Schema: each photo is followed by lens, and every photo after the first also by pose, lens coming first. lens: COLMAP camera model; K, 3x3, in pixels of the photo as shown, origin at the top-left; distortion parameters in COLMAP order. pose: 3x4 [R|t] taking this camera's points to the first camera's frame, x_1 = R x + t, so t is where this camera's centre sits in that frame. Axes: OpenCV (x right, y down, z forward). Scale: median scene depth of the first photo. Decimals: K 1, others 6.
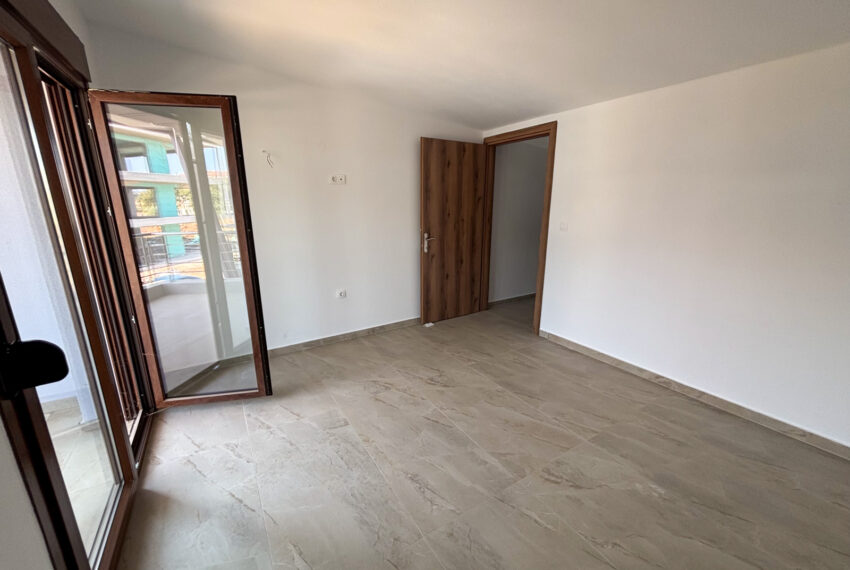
lens RADIAL K [[345.2, 0, 424.8], [0, 345.2, 283.4], [0, 0, 1]] dist [0.000361, -0.000094]
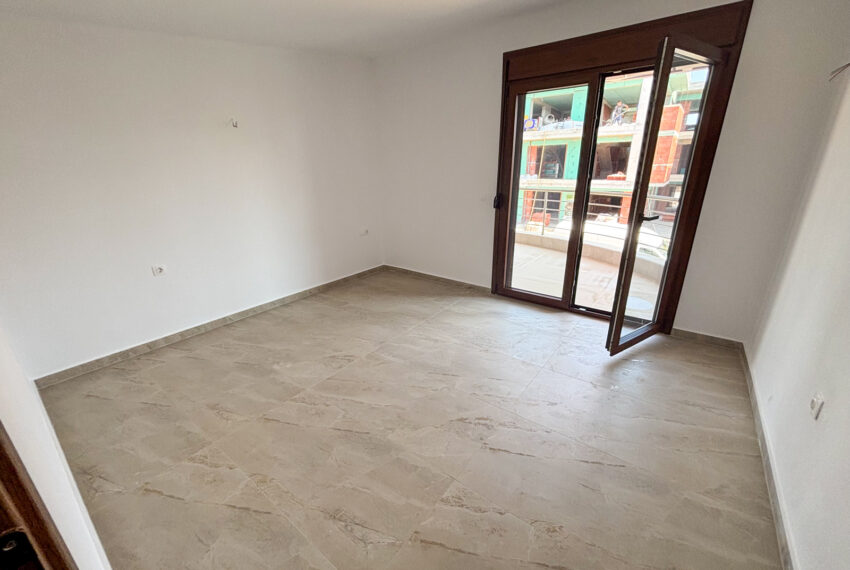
lens RADIAL K [[343.4, 0, 425.0], [0, 343.4, 285.0], [0, 0, 1]] dist [0.000553, -0.000423]
pose [[-0.935016, 0.139542, -0.325995, 0.277387], [-0.062295, 0.840384, 0.538400, -0.275421], [0.349090, 0.523721, -0.777079, 1.163311]]
